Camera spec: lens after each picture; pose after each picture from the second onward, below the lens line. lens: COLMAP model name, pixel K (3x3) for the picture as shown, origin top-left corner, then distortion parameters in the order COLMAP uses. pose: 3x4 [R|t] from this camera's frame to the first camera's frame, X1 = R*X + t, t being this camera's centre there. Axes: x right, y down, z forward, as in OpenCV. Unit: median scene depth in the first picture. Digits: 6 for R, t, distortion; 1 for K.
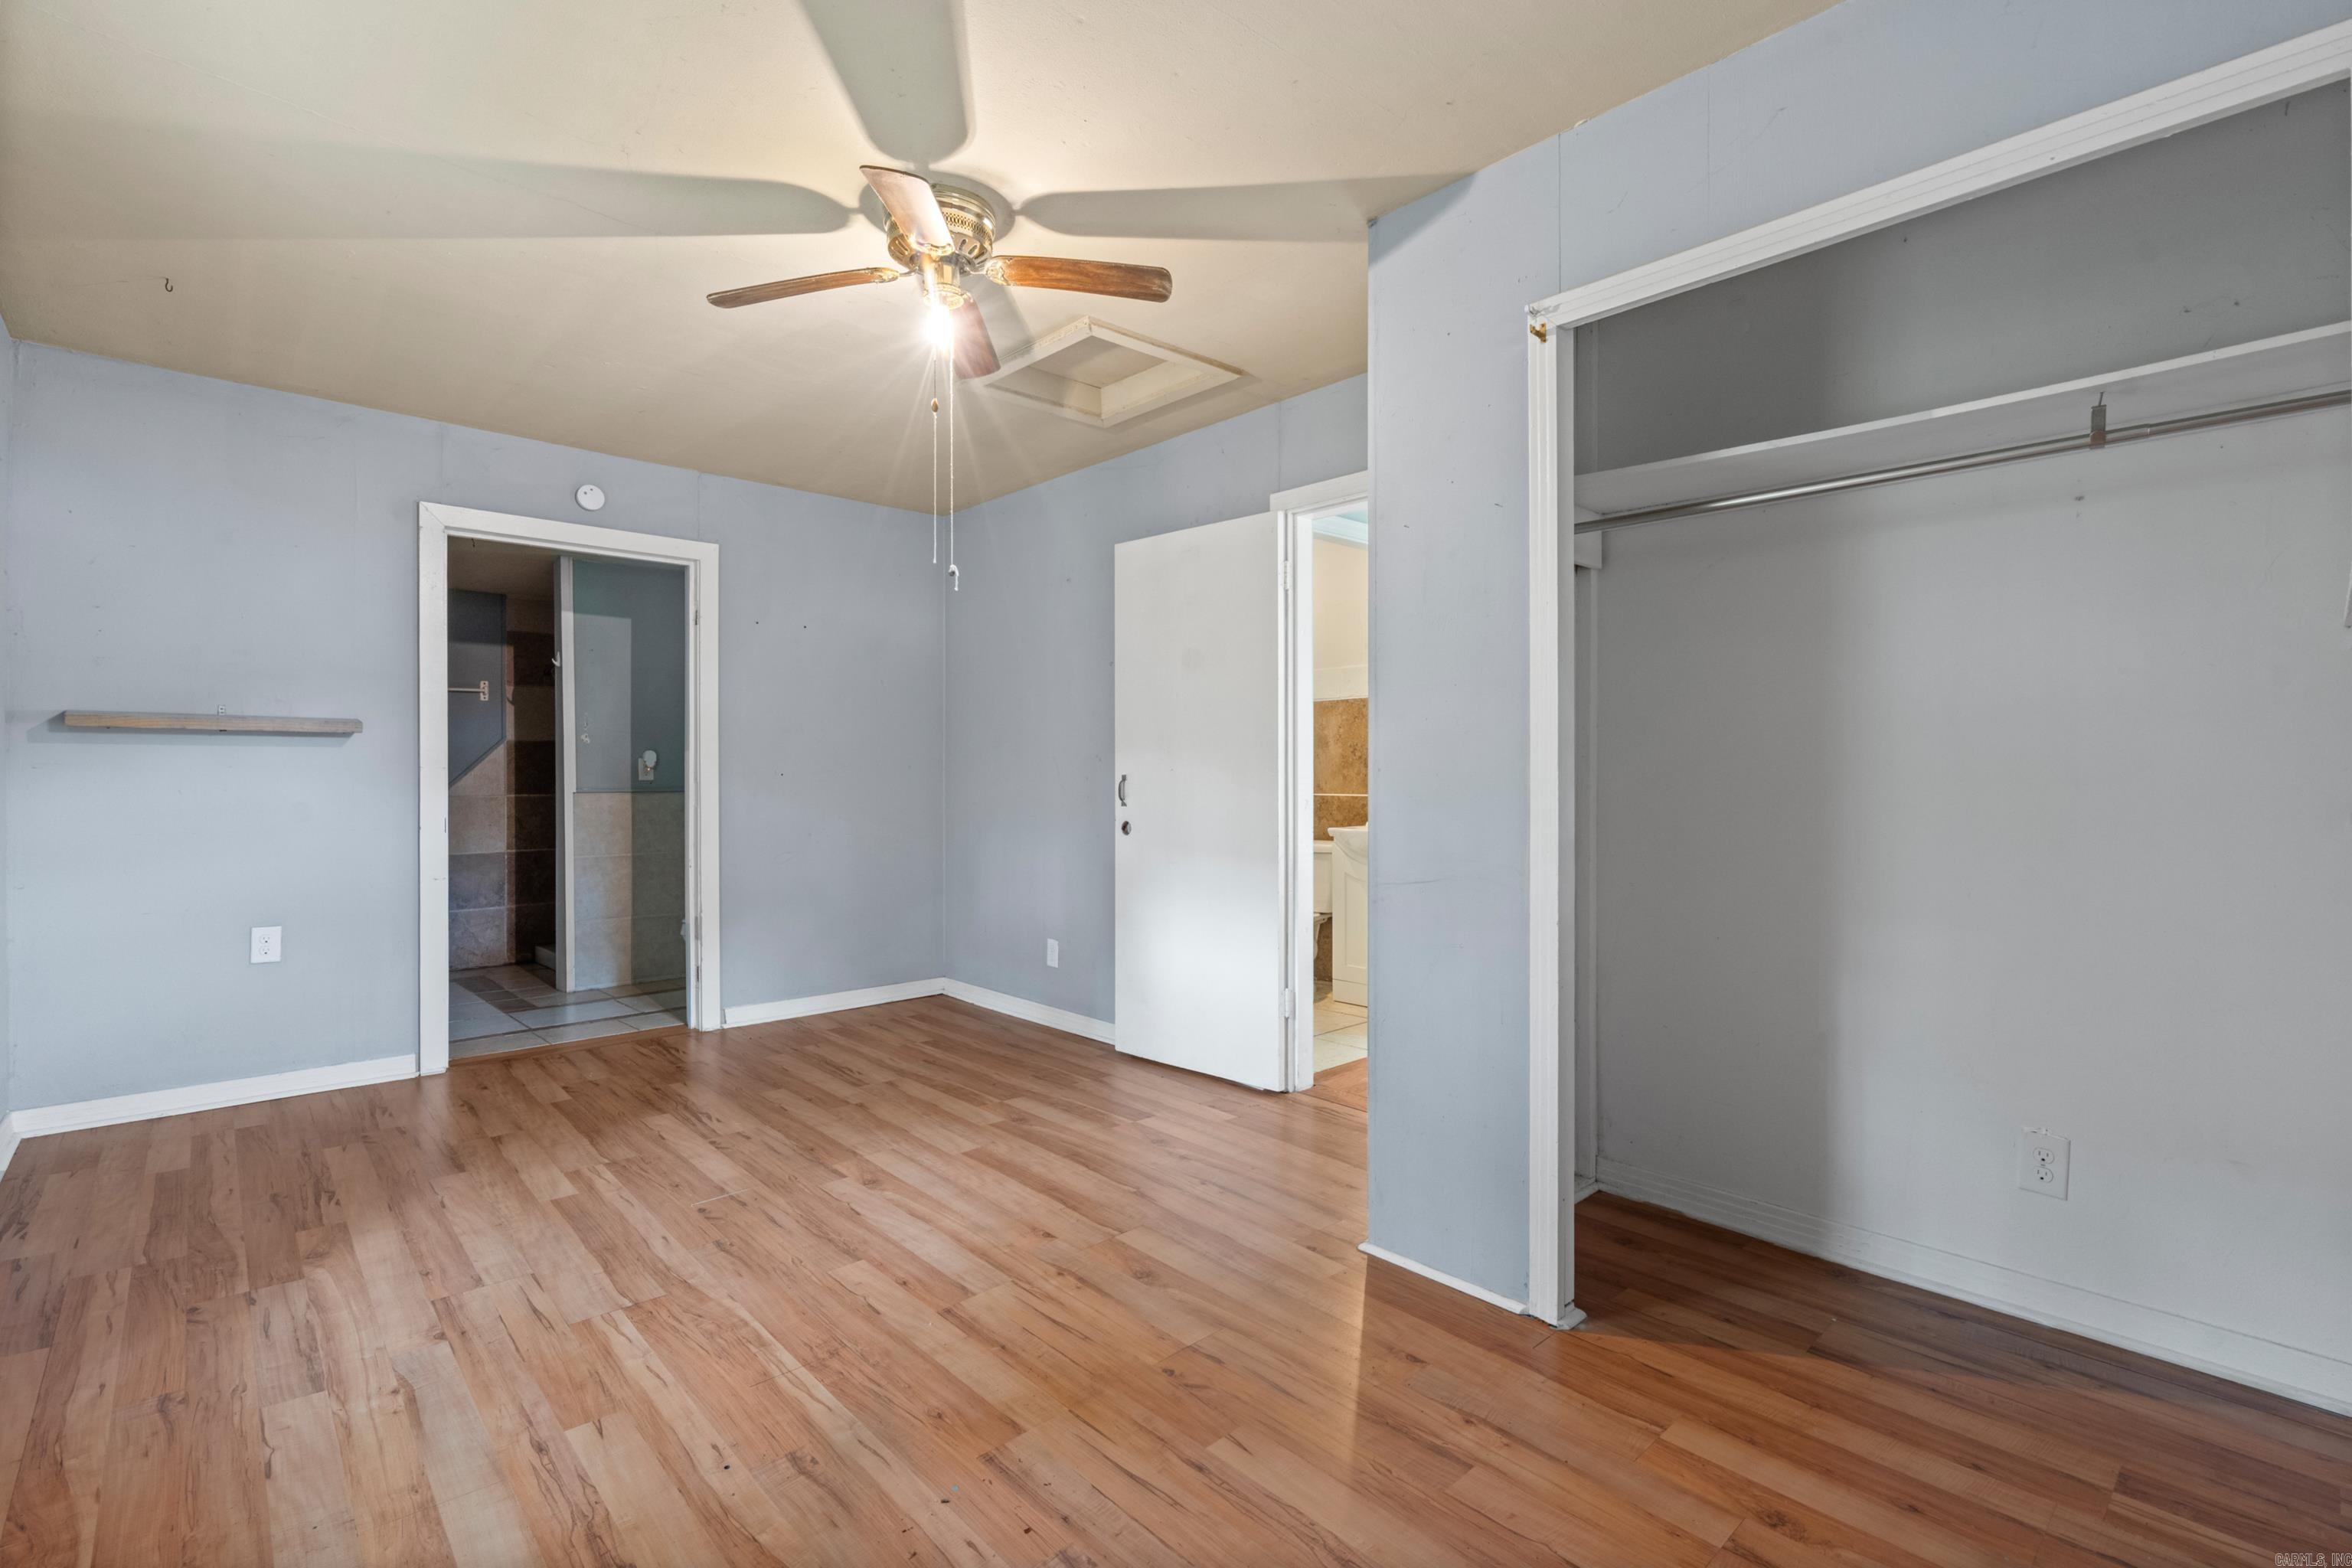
lens RADIAL K [[1064.2, 0, 1181.6], [0, 1064.2, 779.1], [0, 0, 1]] dist [0.003521, -0.000083]
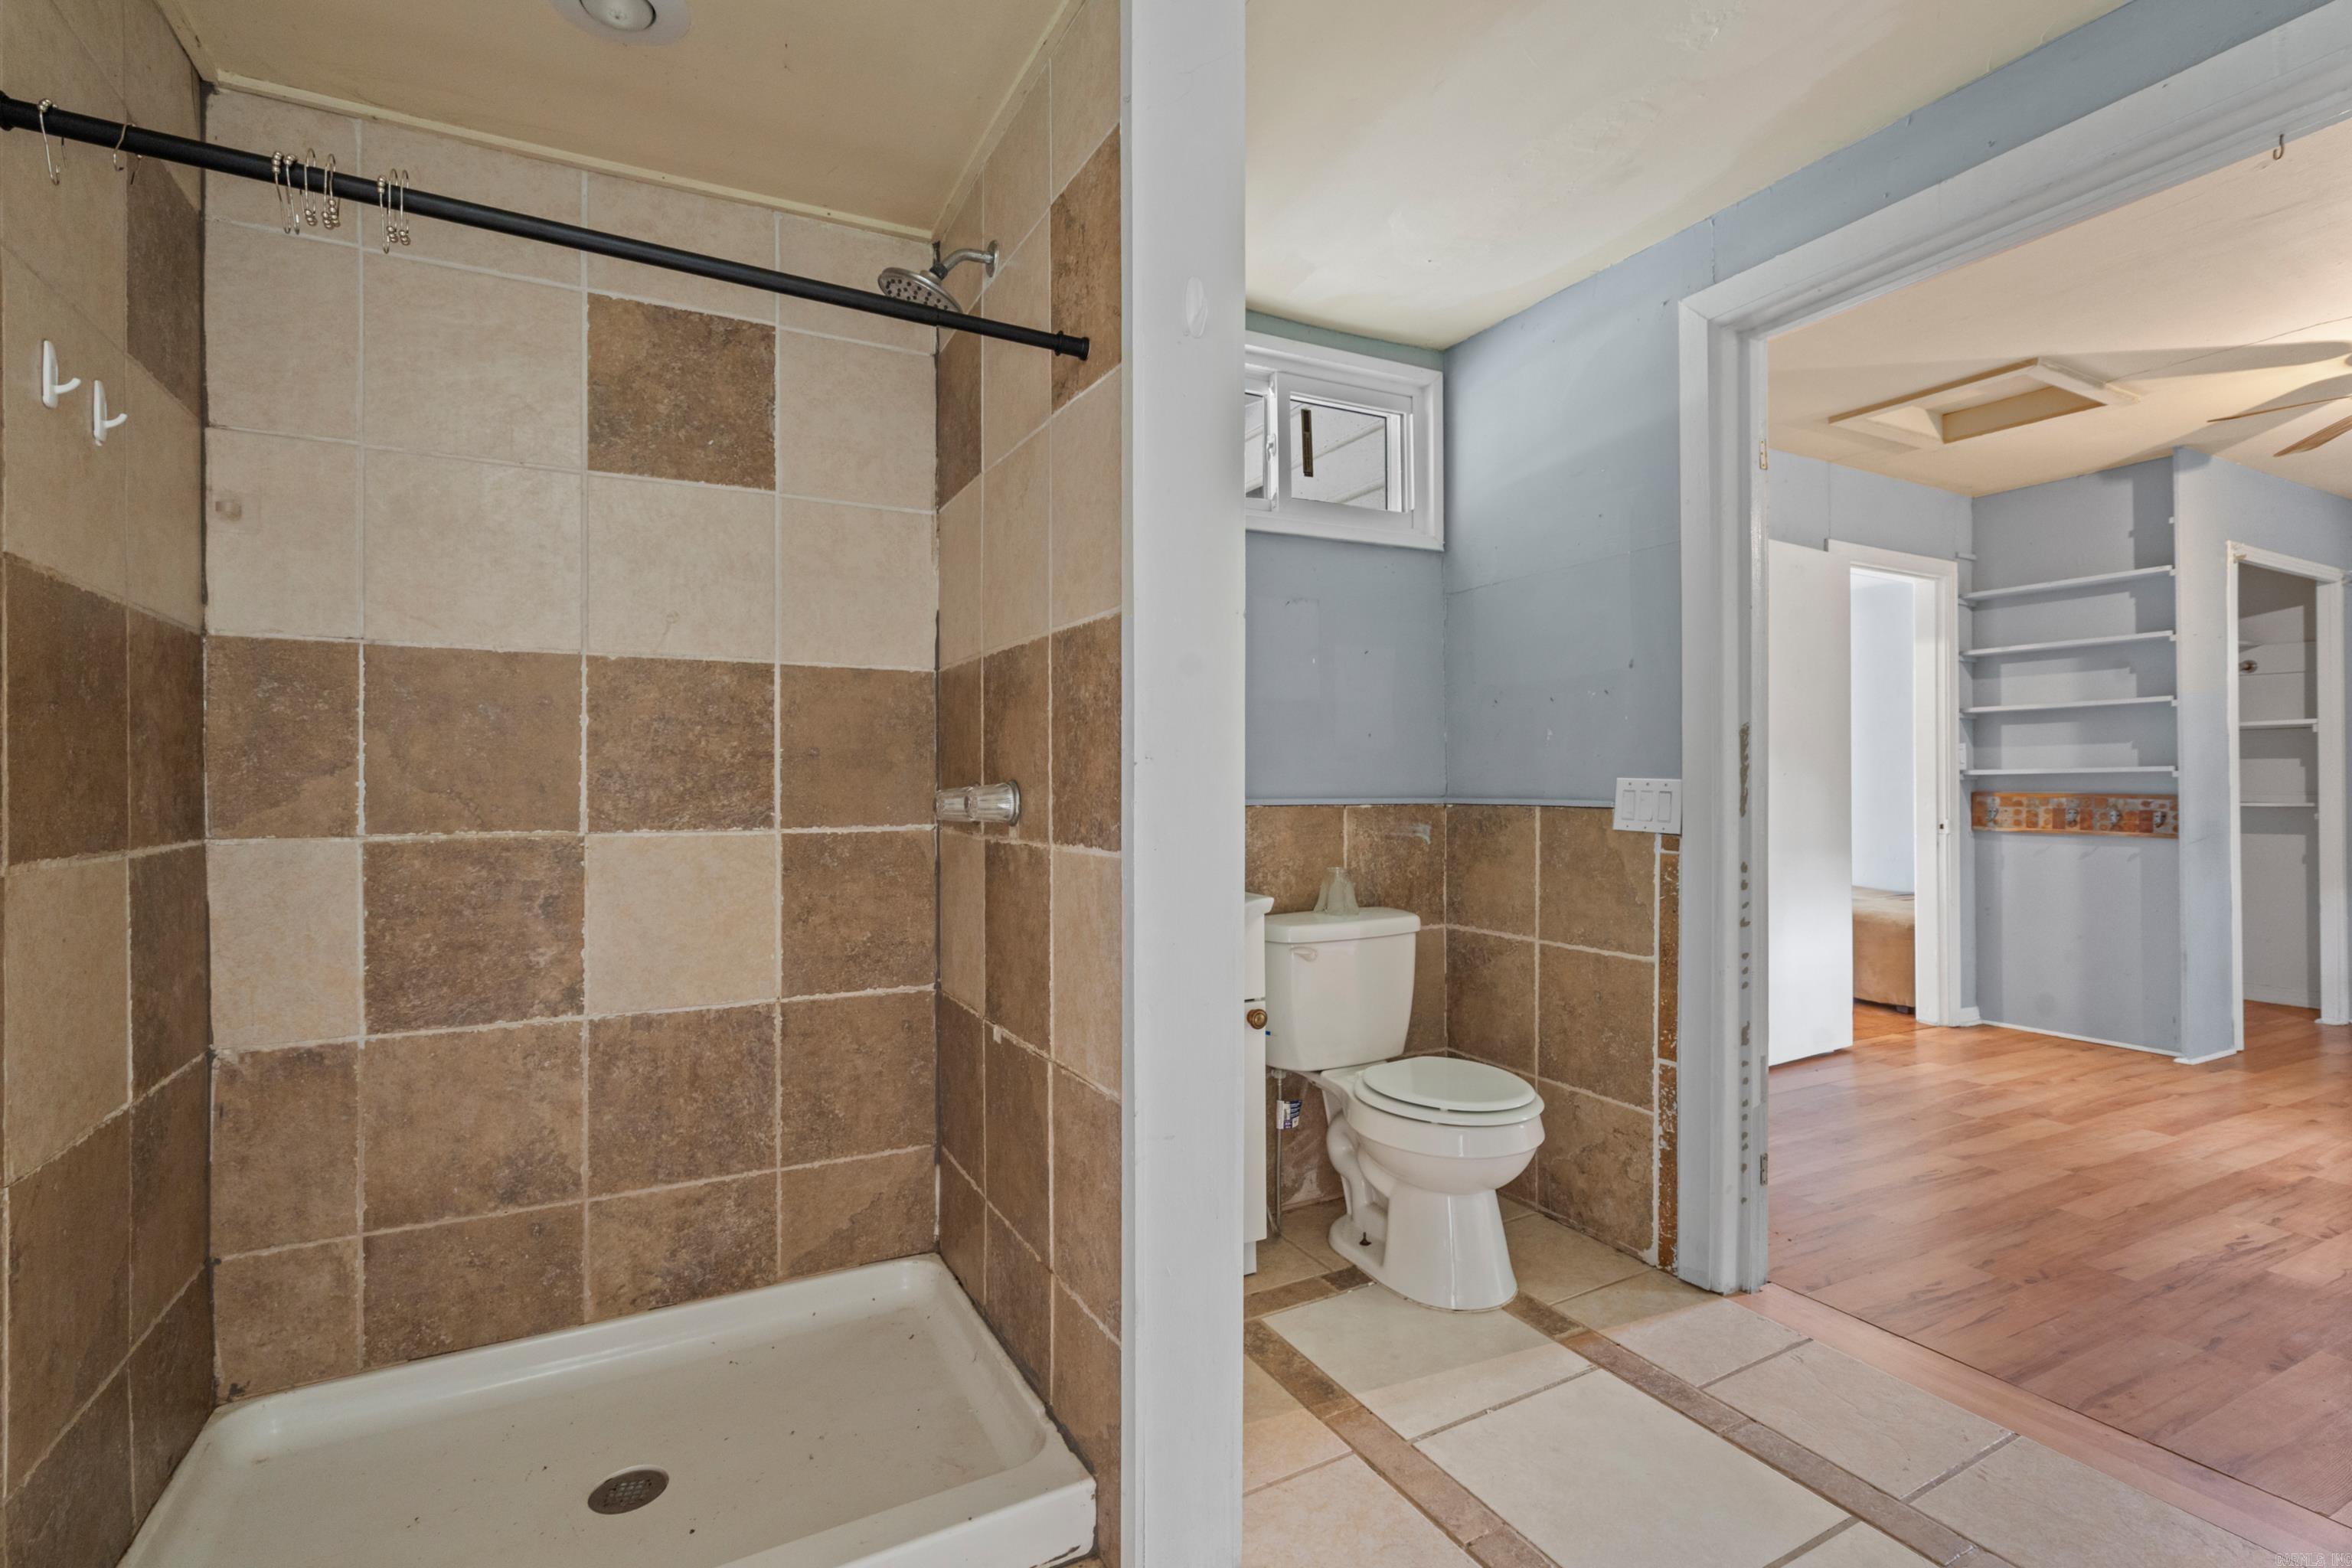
lens RADIAL K [[1064.2, 0, 1178.9], [0, 1064.2, 785.0], [0, 0, 1]] dist [0.003521, -0.000083]
pose [[0.255545, 0.020421, 0.966582, -1.289598], [0.005341, 0.999732, -0.022533, 0.026562], [-0.966782, 0.010921, 0.255367, 1.470368]]
